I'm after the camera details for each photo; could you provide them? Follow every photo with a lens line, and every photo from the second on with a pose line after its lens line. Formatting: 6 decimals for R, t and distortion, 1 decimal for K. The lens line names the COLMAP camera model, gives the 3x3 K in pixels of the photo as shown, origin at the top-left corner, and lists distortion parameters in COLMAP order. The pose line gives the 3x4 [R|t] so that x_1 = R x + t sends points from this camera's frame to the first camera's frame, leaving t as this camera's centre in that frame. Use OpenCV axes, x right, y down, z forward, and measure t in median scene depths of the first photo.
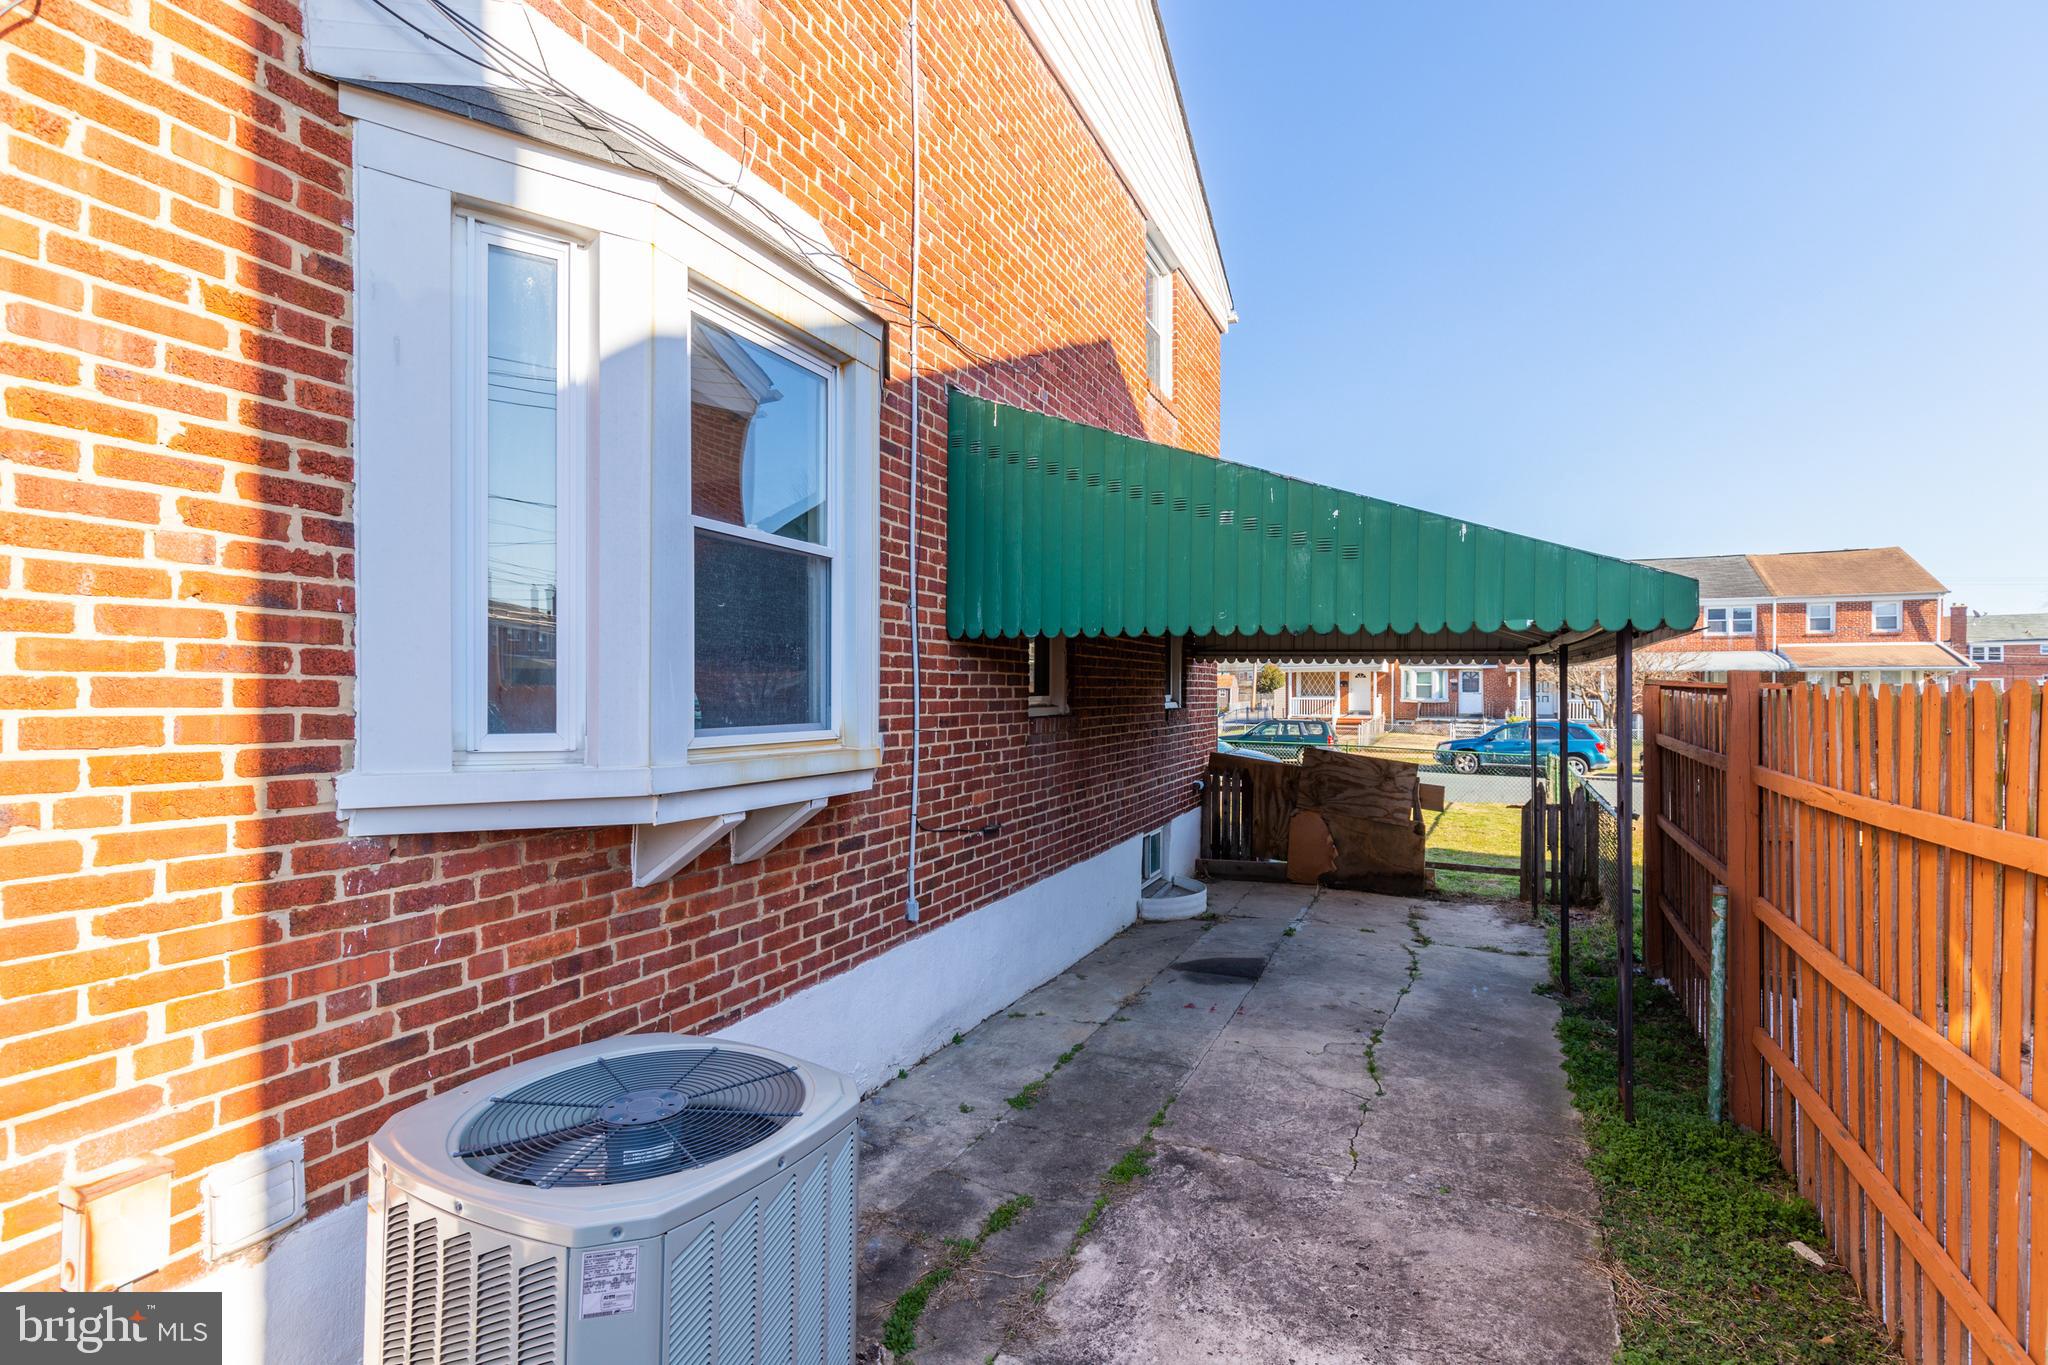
lens RADIAL K [[921.9, 0, 1032.5], [0, 921.9, 685.8], [0, 0, 1]] dist [0.008659, -0.002507]
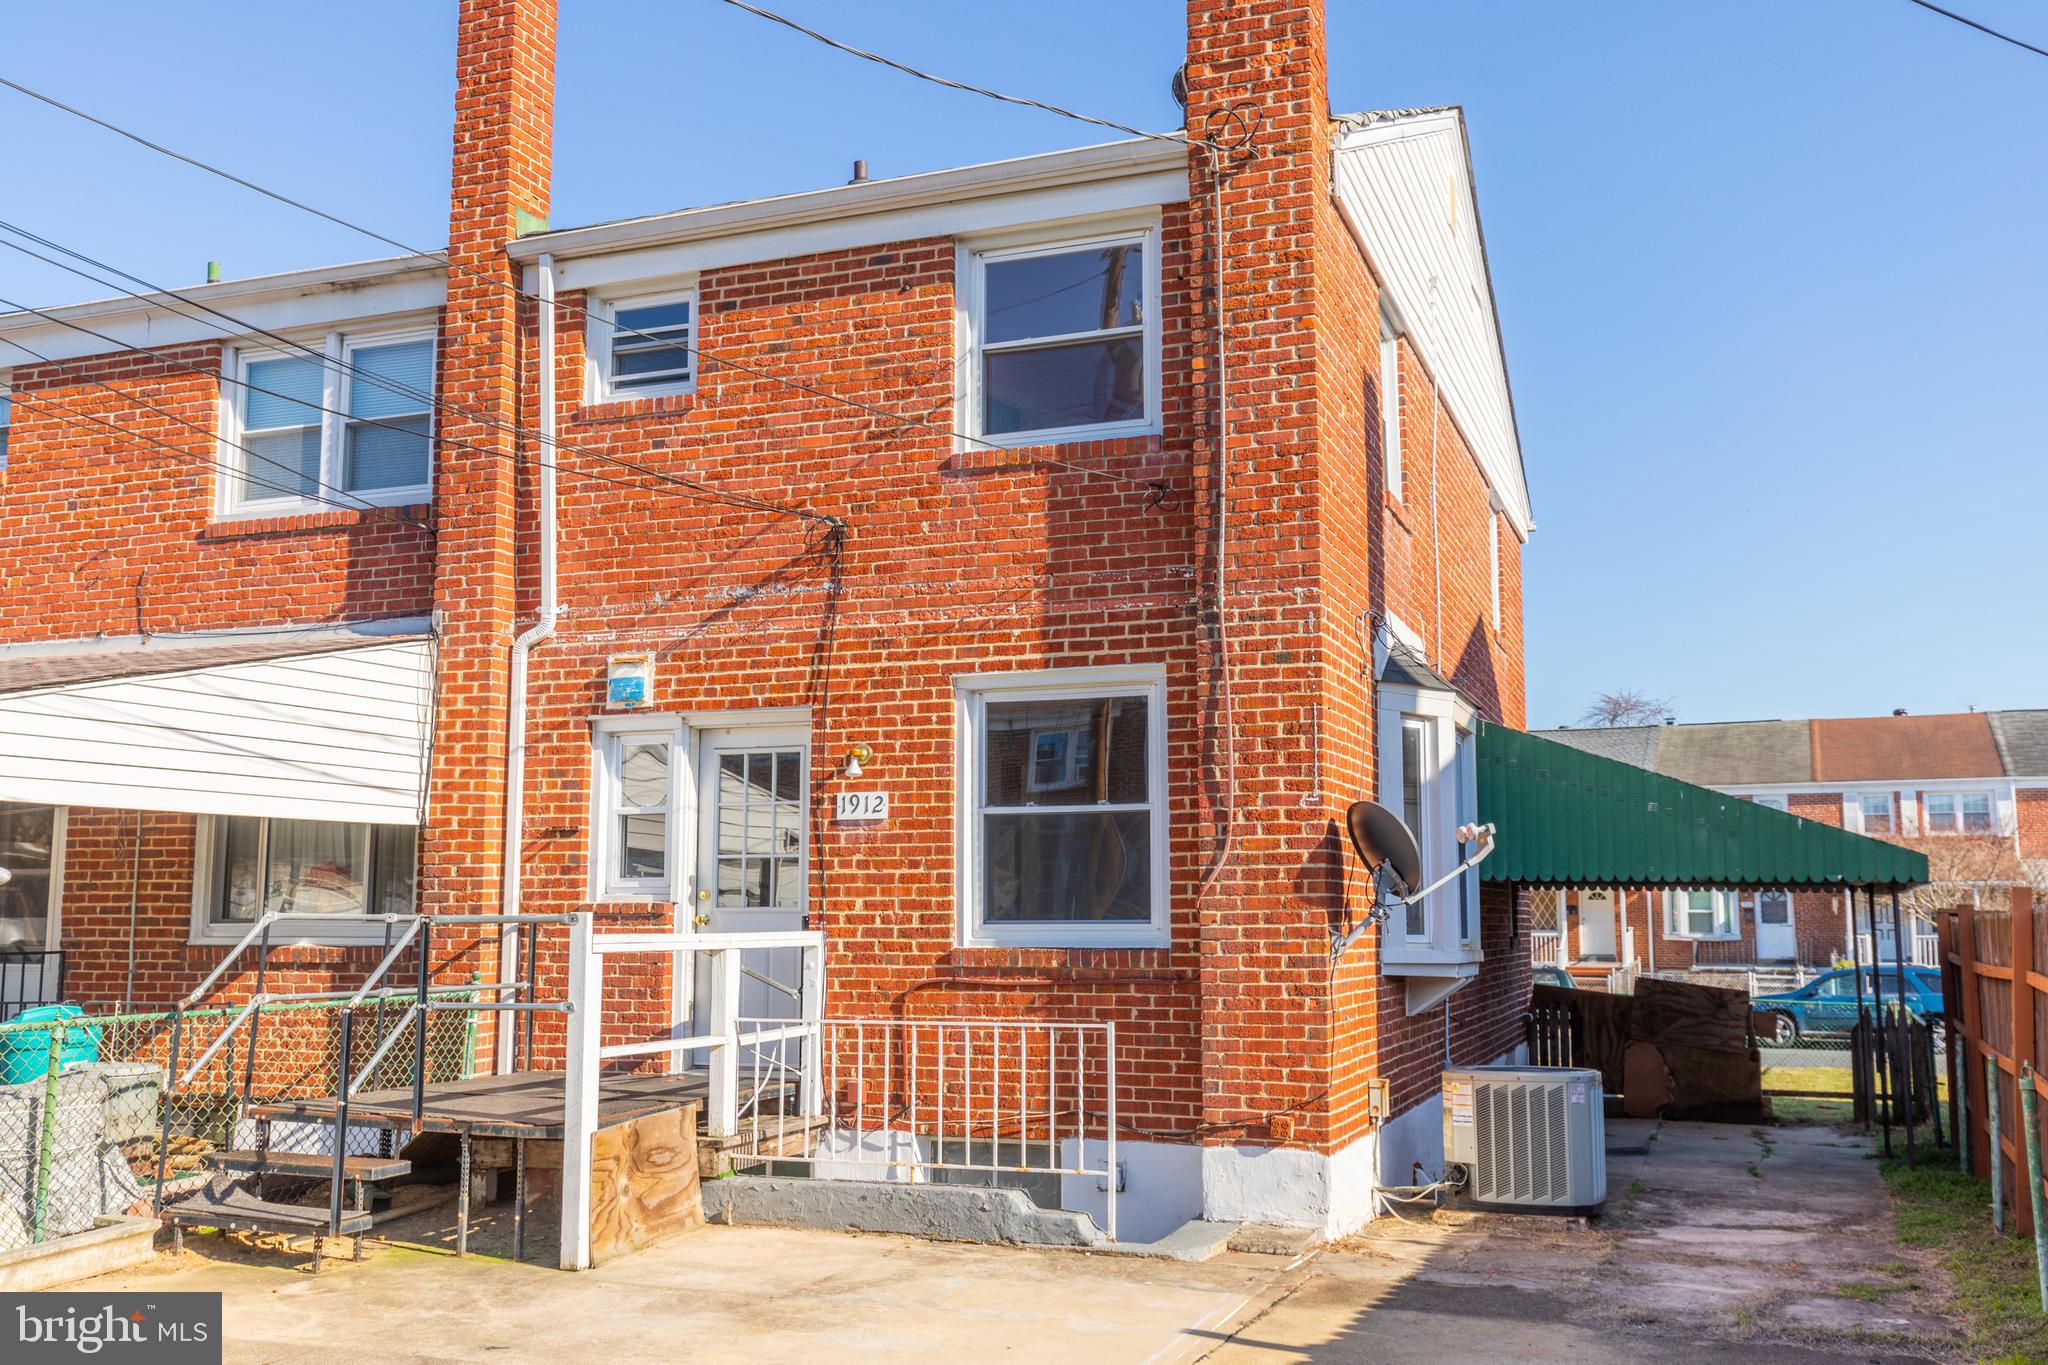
lens RADIAL K [[1844.3, 0, 1041.9], [0, 1844.3, 686.7], [0, 0, 1]] dist [0.002254, 0.022648]
pose [[0.997387, 0.006657, 0.071931, -0.485257], [0.002204, 0.992478, -0.122406, -0.000873], [-0.072205, 0.122245, 0.989870, -0.951097]]
